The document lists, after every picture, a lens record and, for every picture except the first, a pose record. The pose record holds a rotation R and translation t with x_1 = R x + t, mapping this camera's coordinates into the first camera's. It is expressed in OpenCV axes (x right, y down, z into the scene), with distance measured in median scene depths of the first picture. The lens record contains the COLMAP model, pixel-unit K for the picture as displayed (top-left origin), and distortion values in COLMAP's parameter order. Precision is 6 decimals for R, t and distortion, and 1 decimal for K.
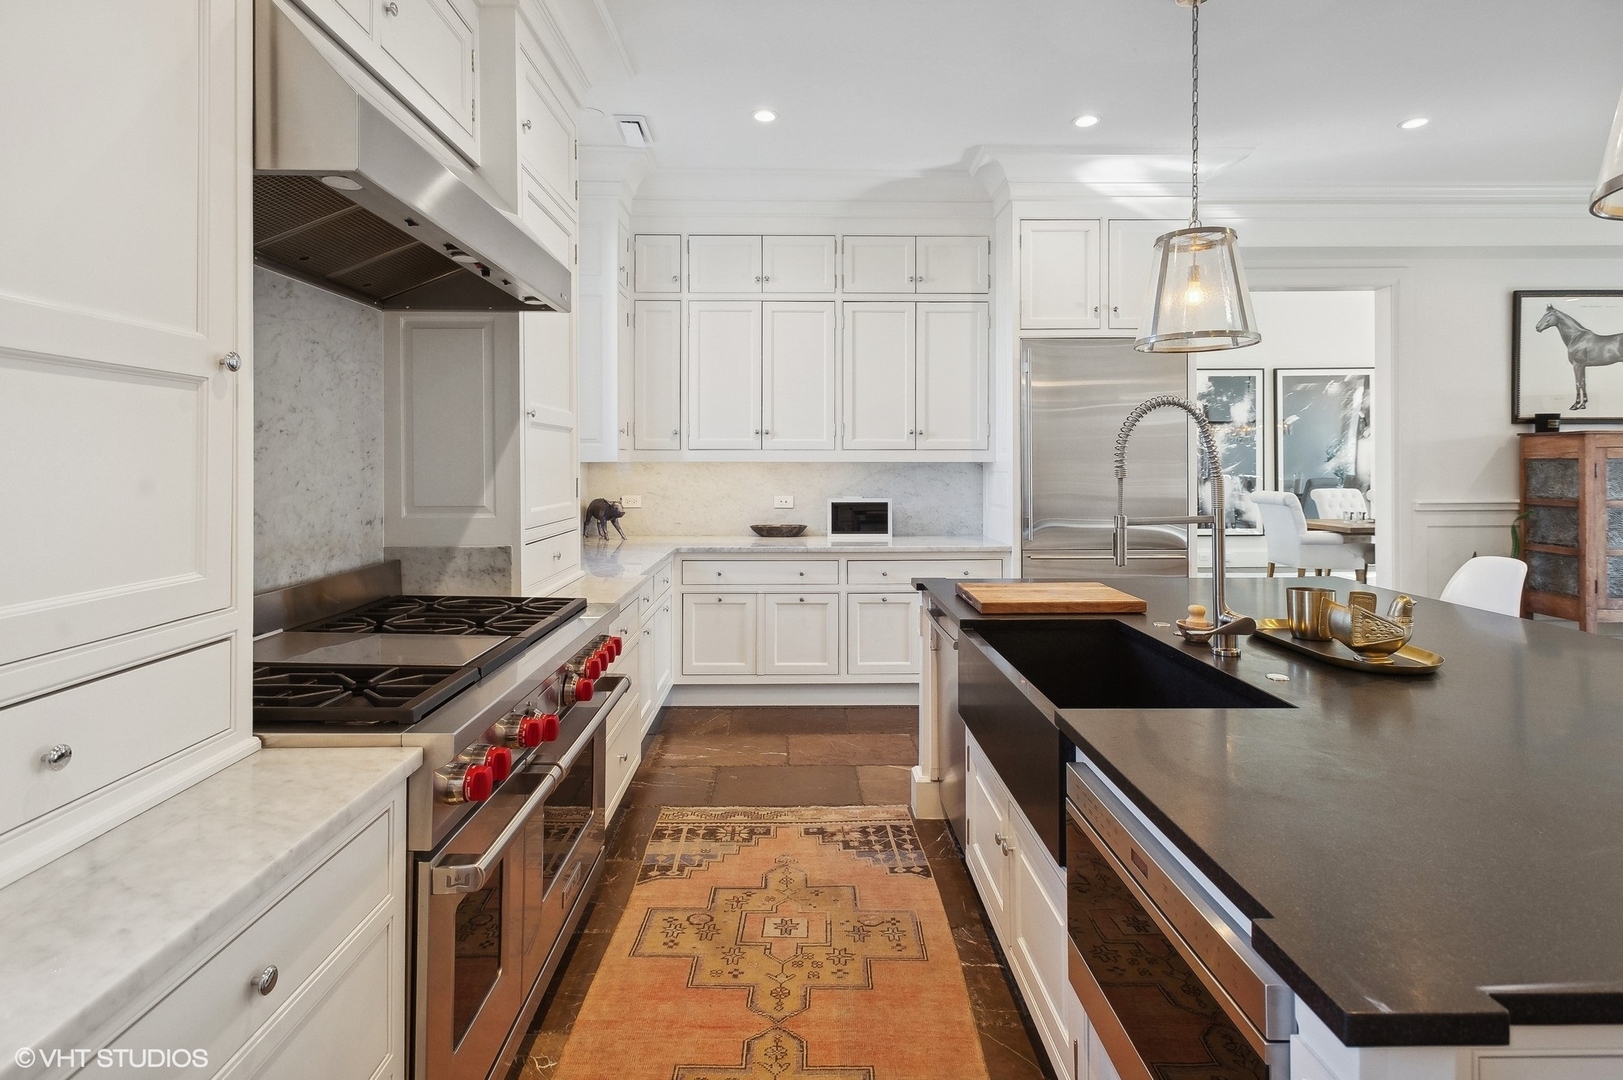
lens RADIAL K [[767.1, 0, 804.0], [0, 767.1, 461.6], [0, 0, 1]] dist [0.011424, -0.002484]
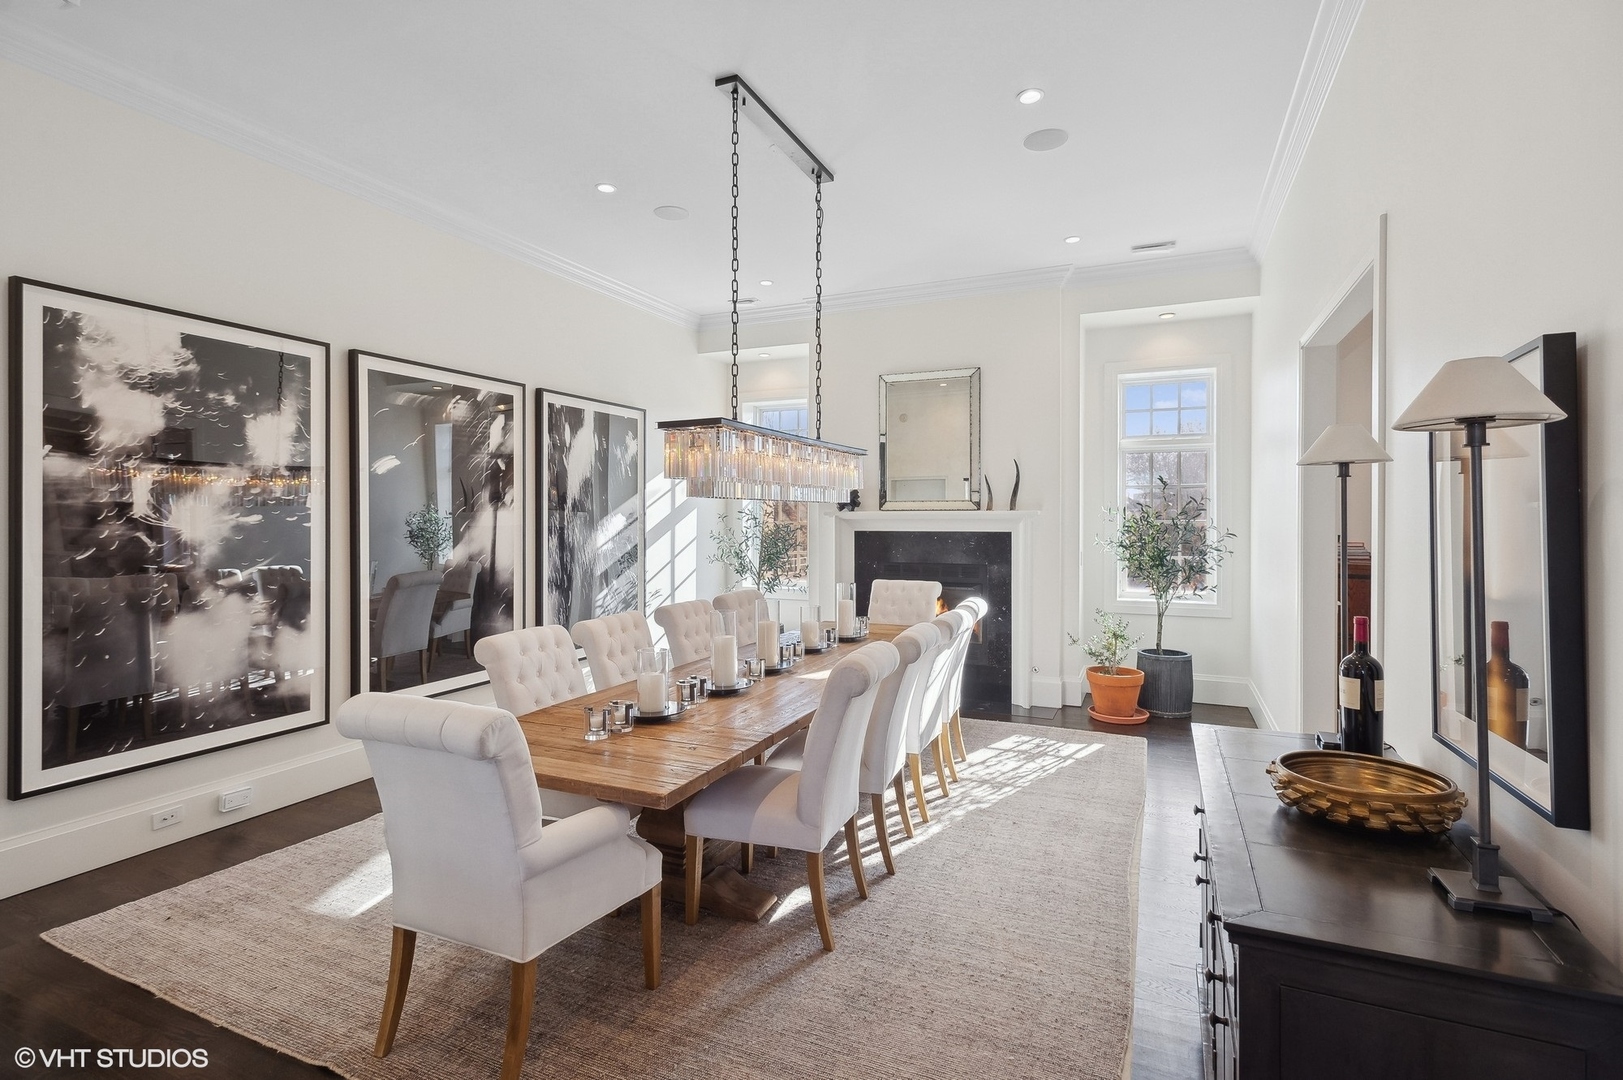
lens RADIAL K [[767.1, 0, 806.5], [0, 767.1, 514.9], [0, 0, 1]] dist [0.011424, -0.002484]
pose [[0.433474, 0.007881, 0.901132, 0.317583], [0.003318, 0.999941, -0.010342, -0.017554], [-0.901160, 0.007473, 0.433422, 0.560259]]
